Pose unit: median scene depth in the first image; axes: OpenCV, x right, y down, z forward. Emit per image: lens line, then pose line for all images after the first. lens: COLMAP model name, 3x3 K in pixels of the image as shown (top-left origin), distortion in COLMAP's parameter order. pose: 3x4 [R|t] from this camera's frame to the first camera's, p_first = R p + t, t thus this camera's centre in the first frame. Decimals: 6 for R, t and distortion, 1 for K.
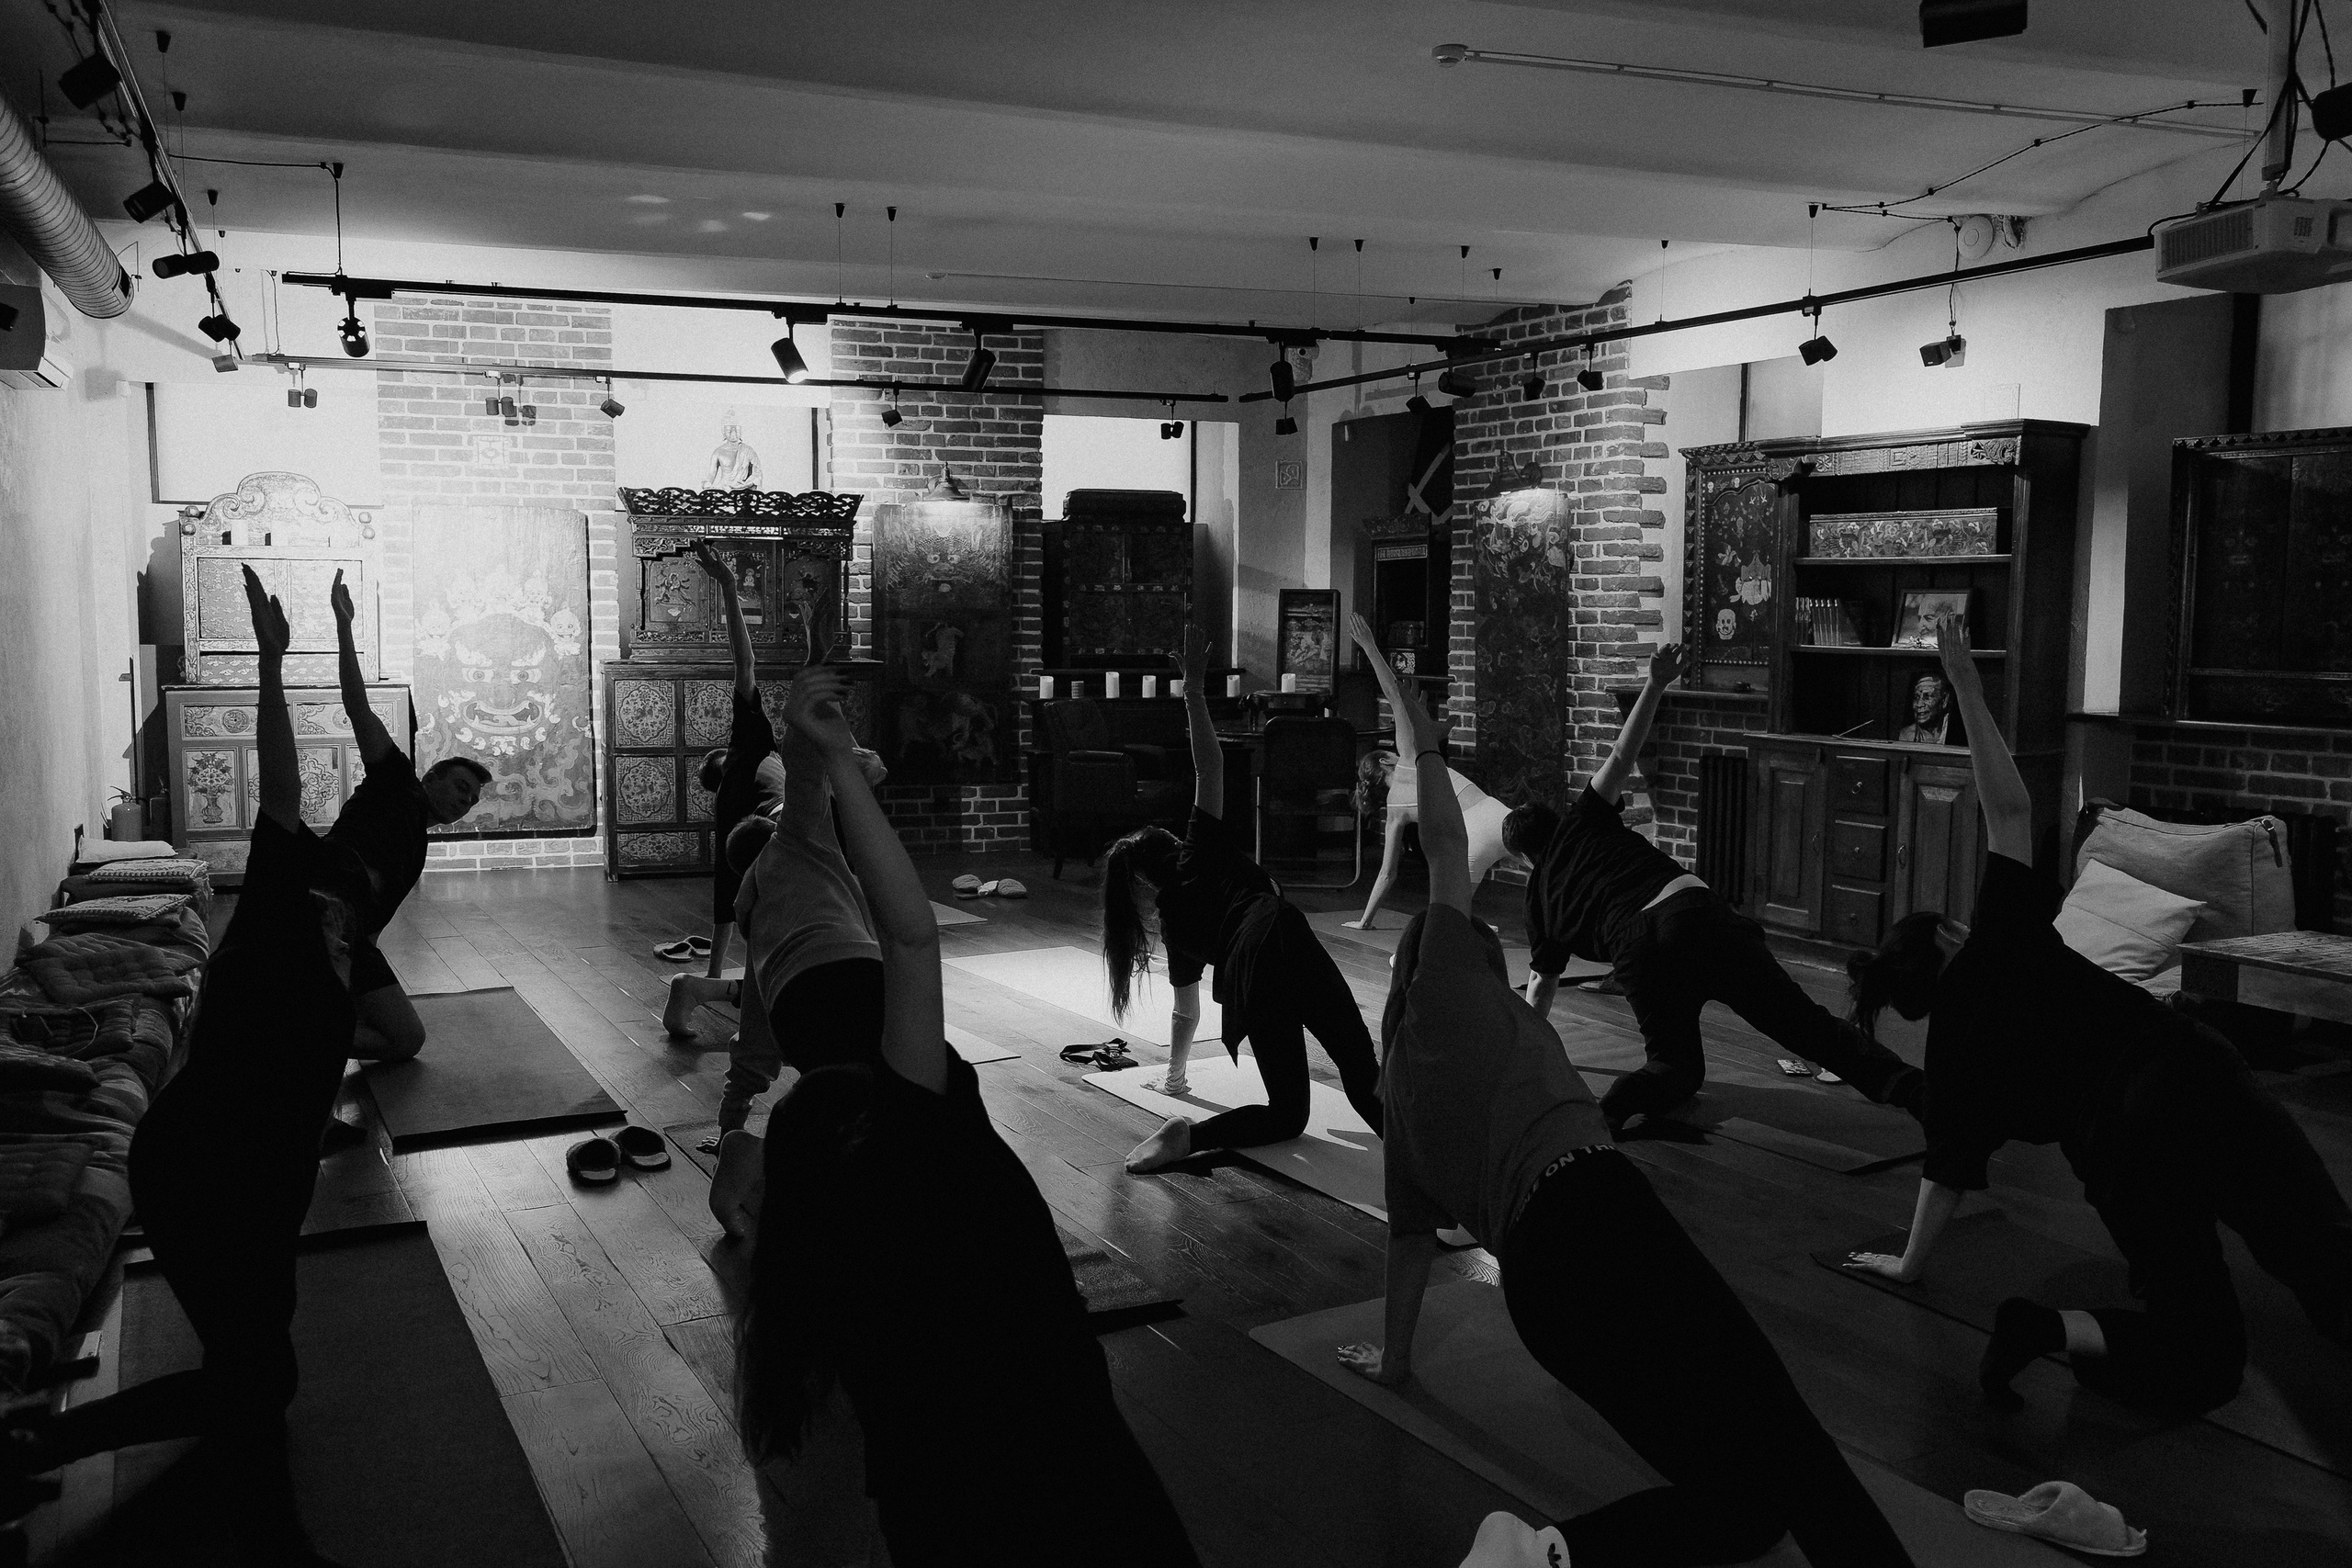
lens RADIAL K [[1900.9, 0, 1166.7], [0, 1900.9, 782.8], [0, 0, 1]] dist [0.023772, 0.001590]
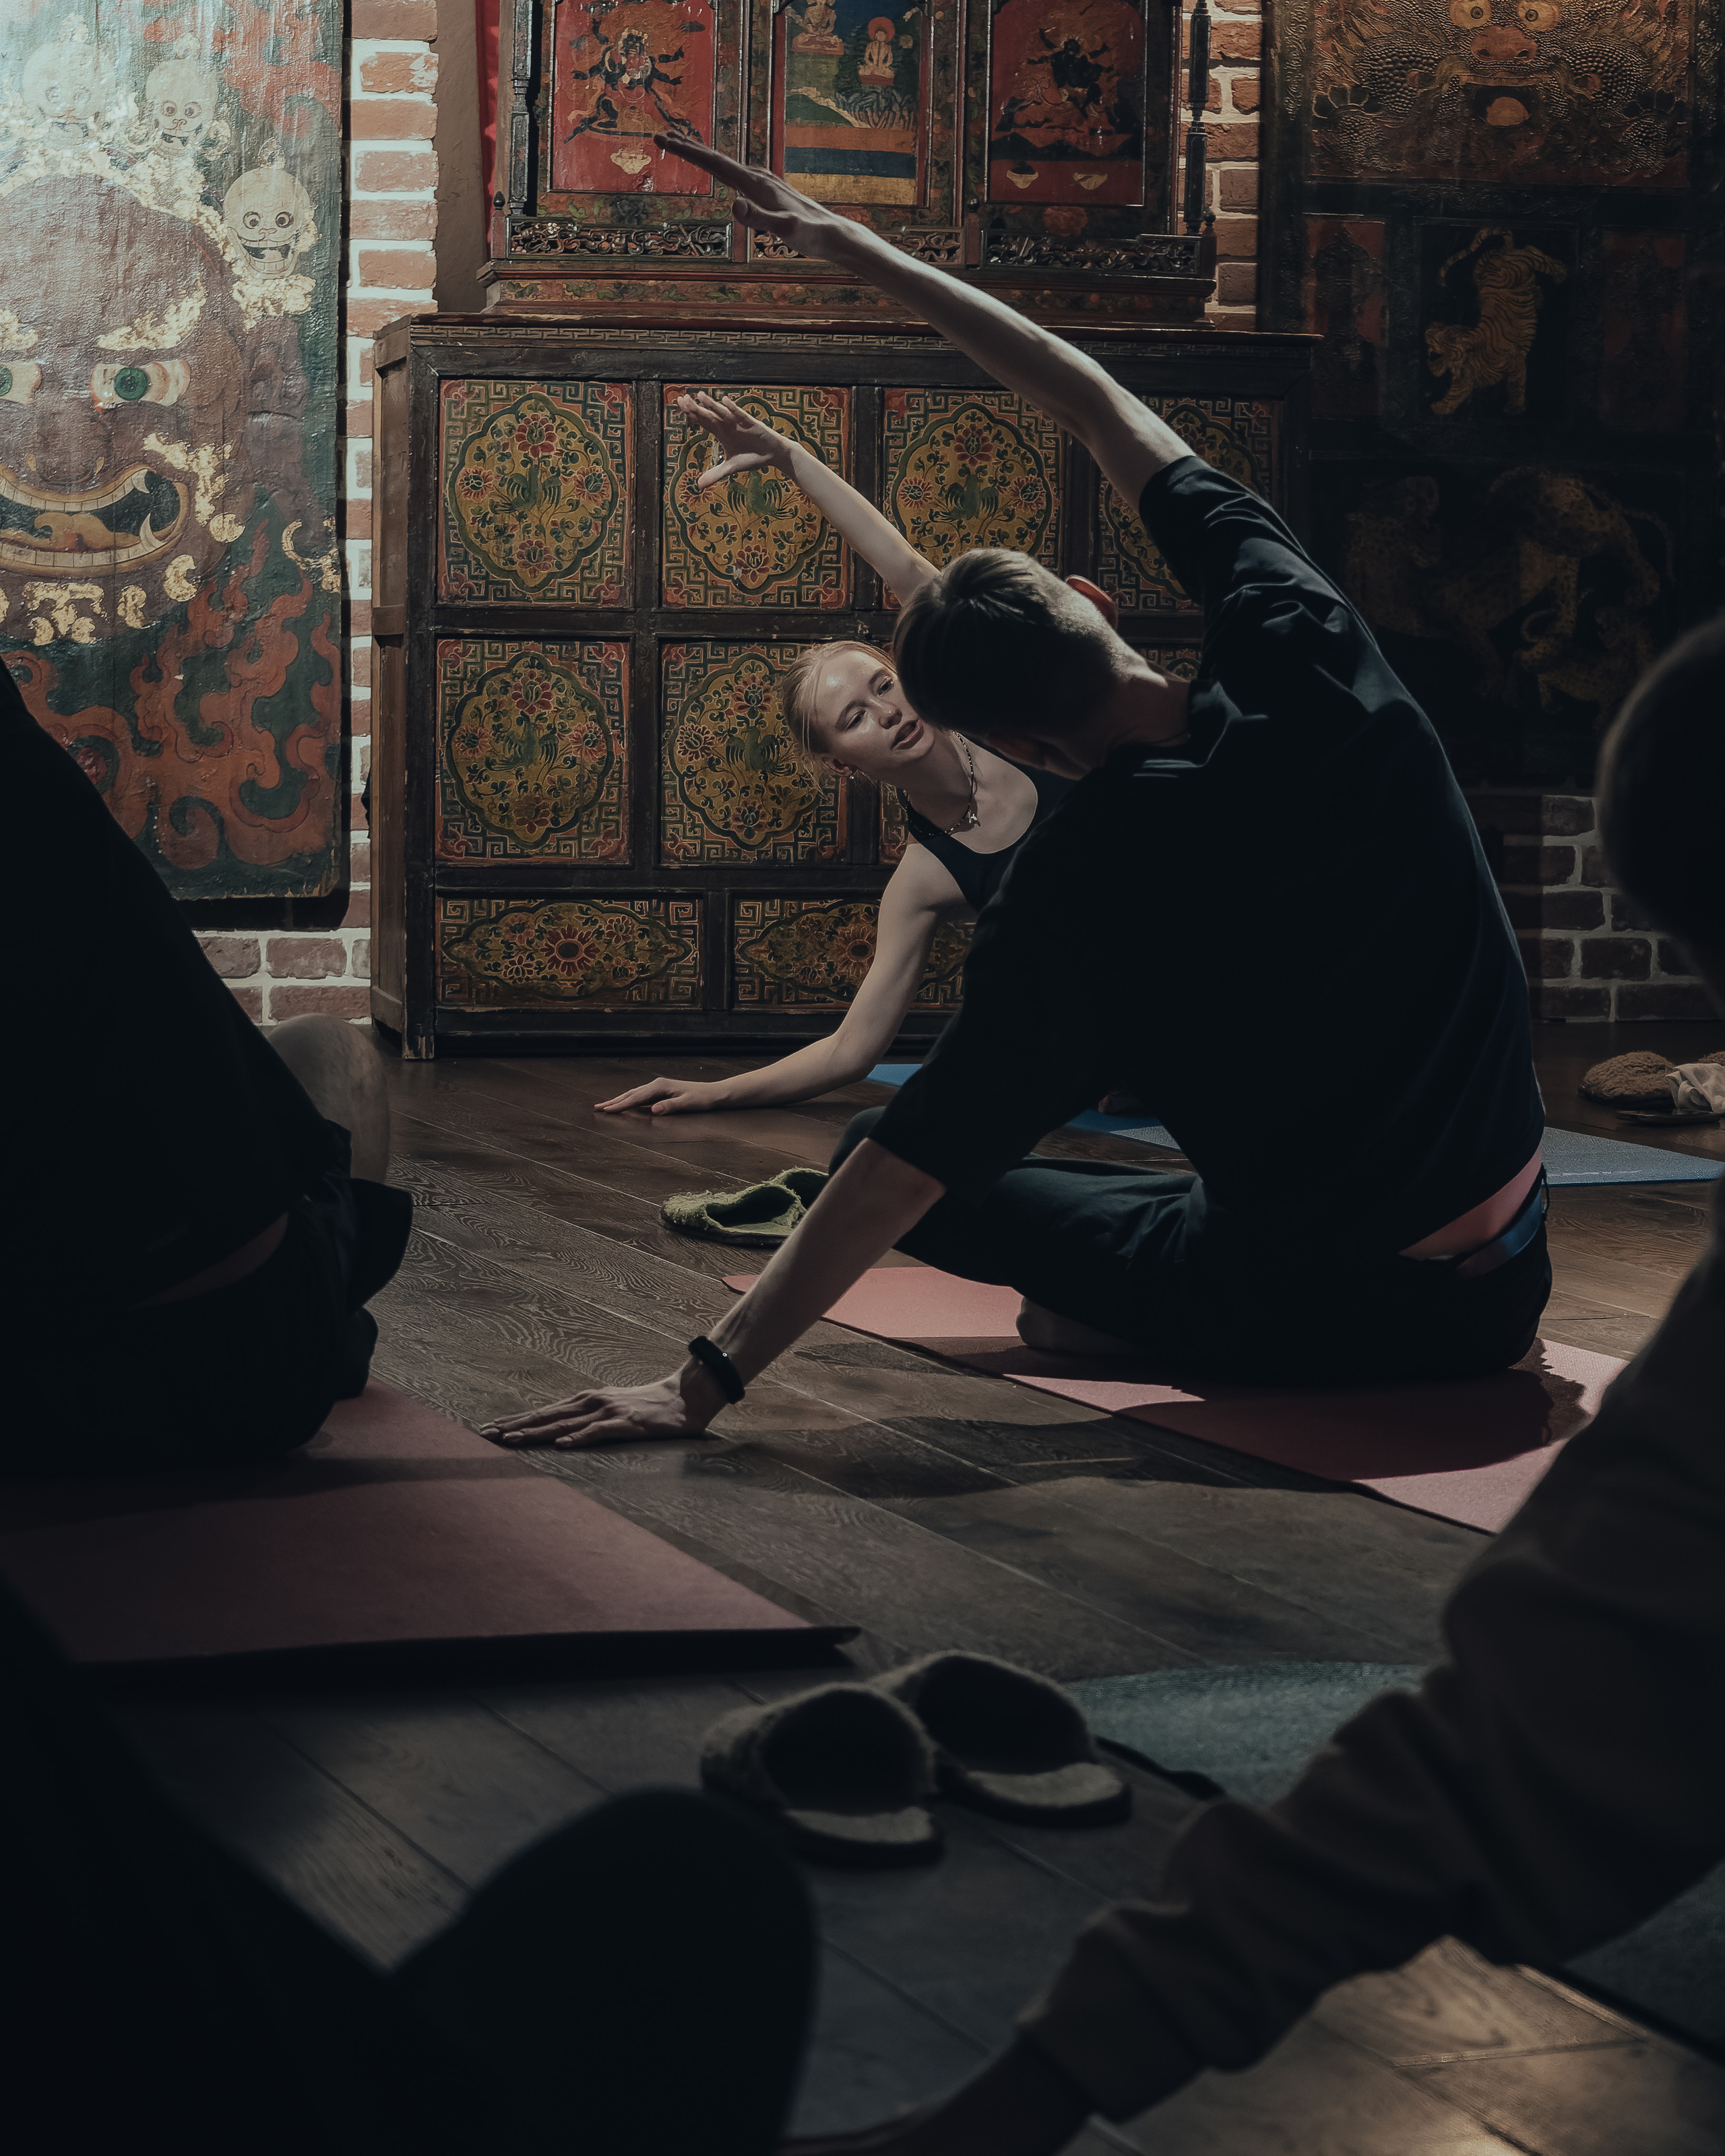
lens RADIAL K [[5542.1, 0, 767.3], [0, 5542.1, 1083.9], [0, 0, 1]] dist [-0.163645, -0.362176]
pose [[0.986802, 0.018710, -0.160847, -0.096528], [-0.019337, 0.999810, -0.002335, 0.055401], [0.160773, 0.005414, 0.986977, 0.156221]]
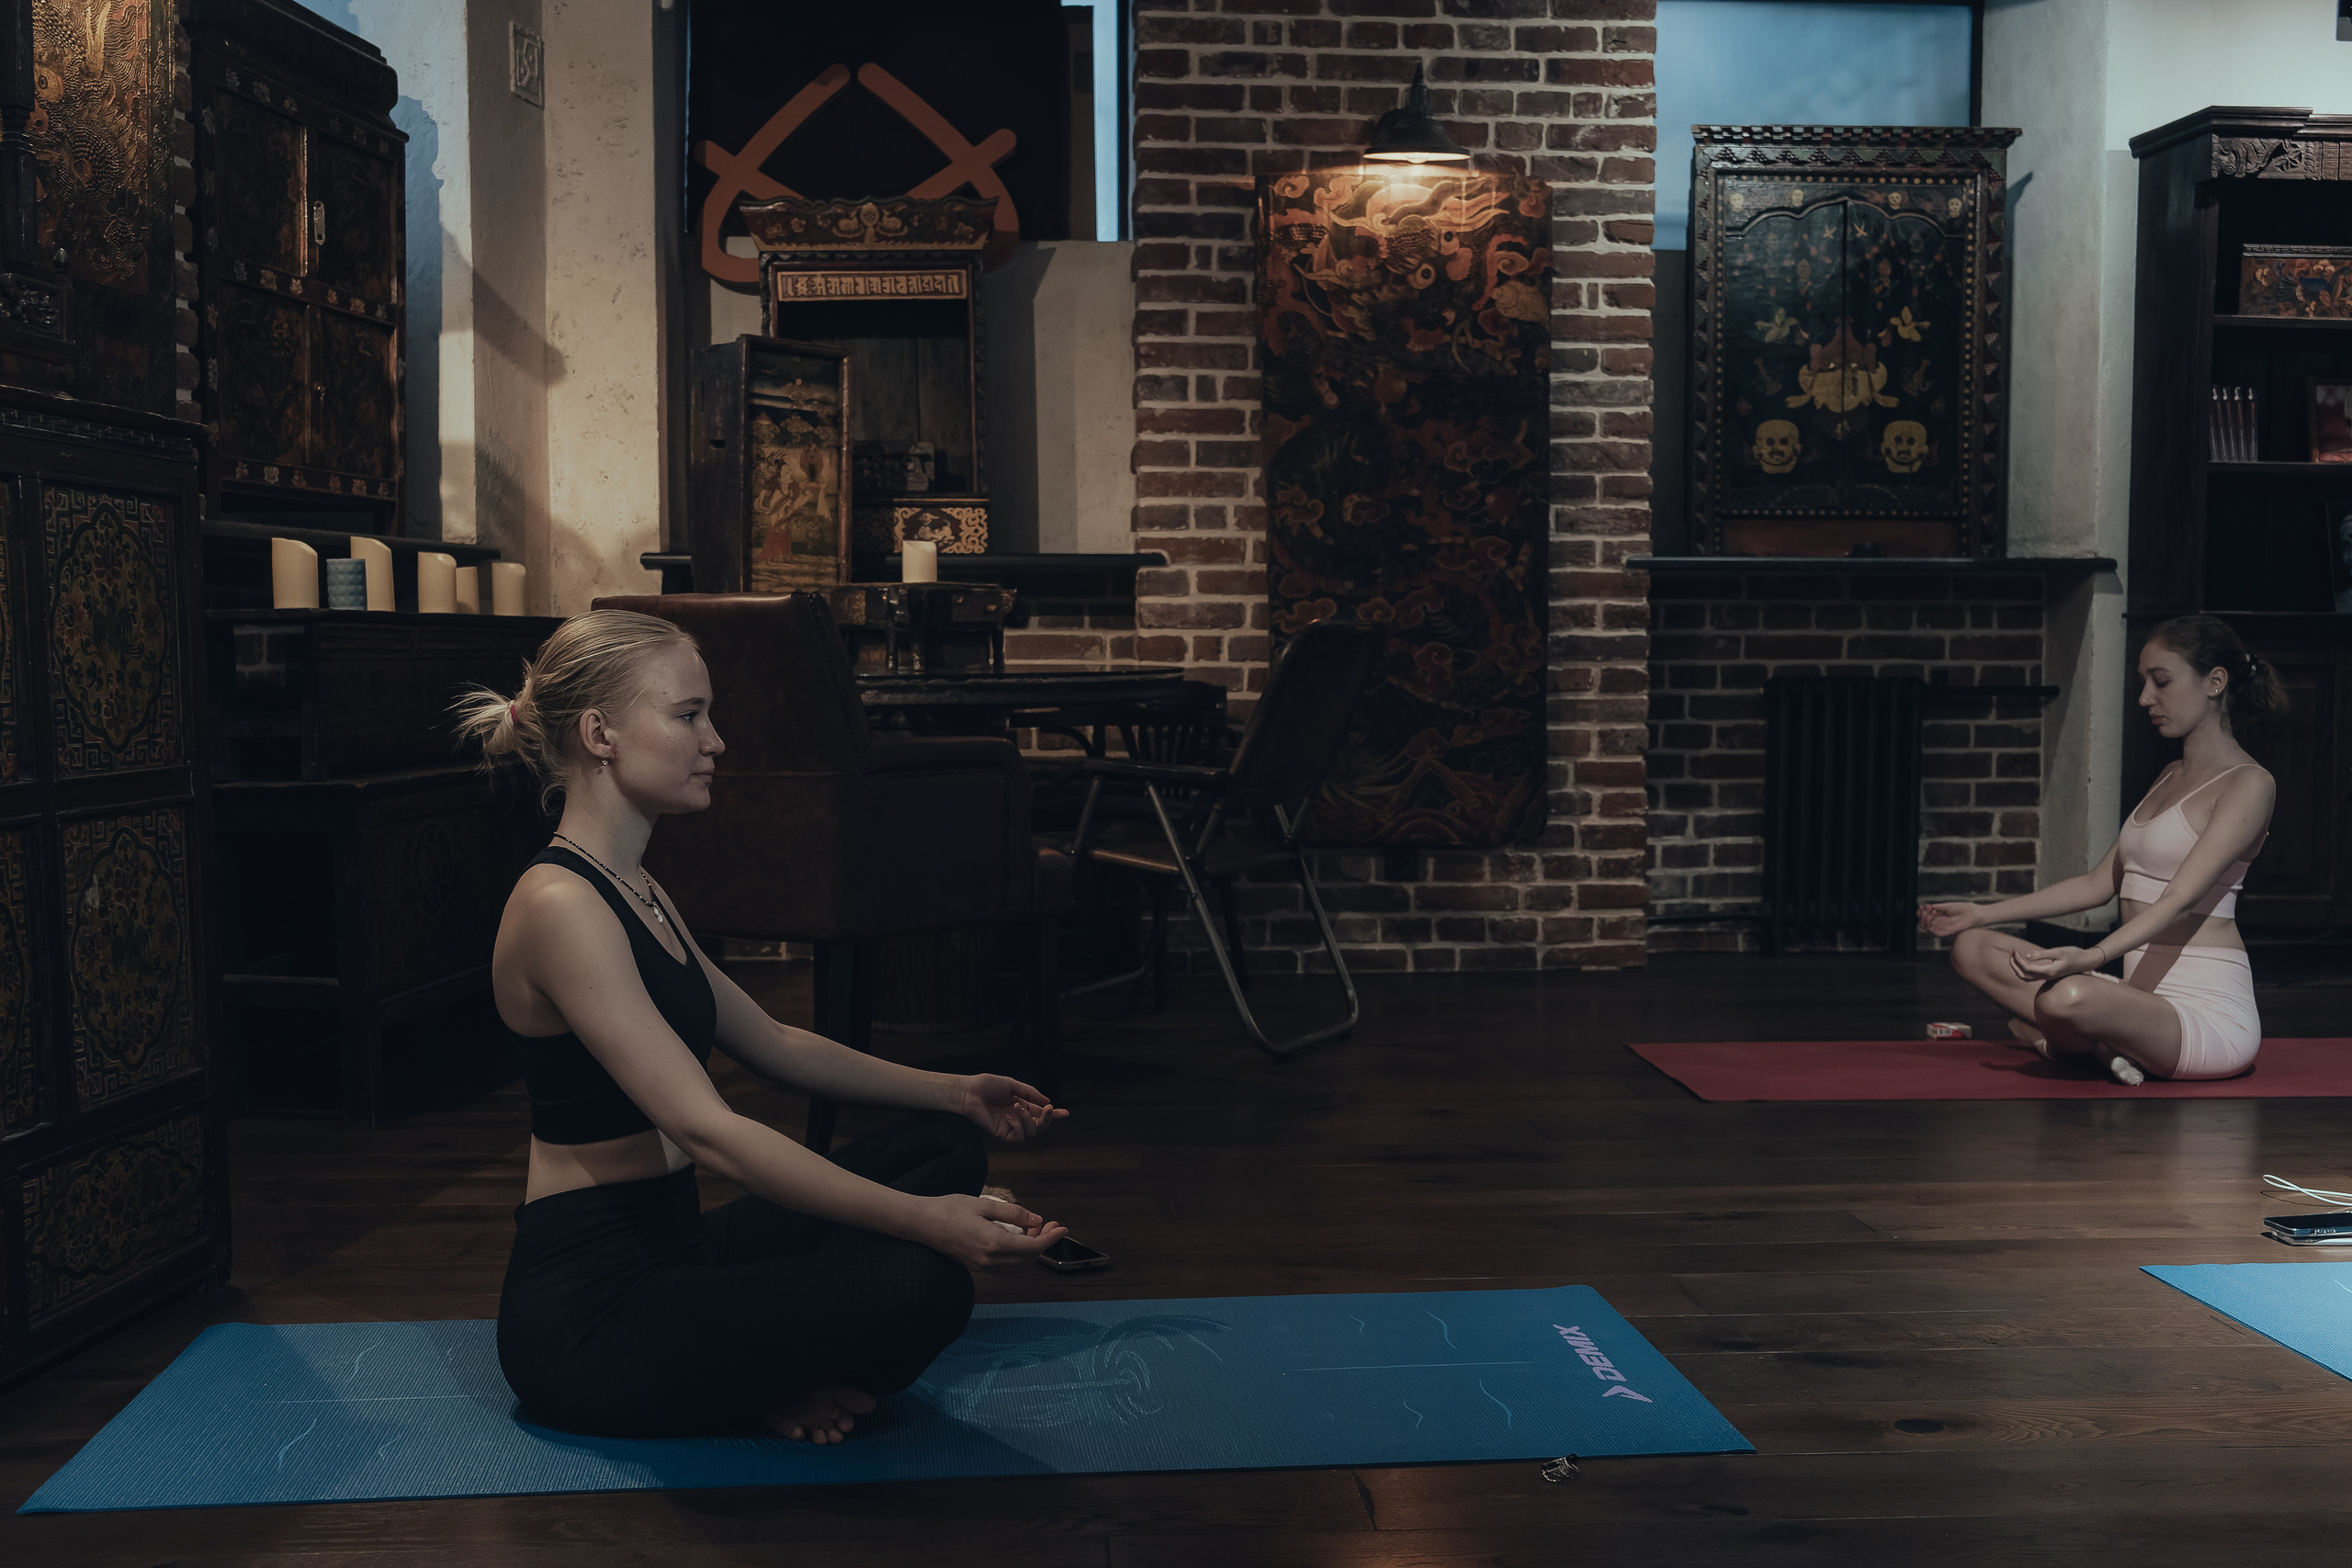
lens RADIAL K [[2348.7, 0, 1173.9], [0, 2348.7, 784.6], [0, 0, 1]] dist [-0.035979, 0.115817]
pose [[0.418437, -0.061955, 0.906130, -0.376581], [0.088267, 0.995722, 0.027320, -0.015535], [-0.903946, 0.068550, 0.422116, 0.776211]]
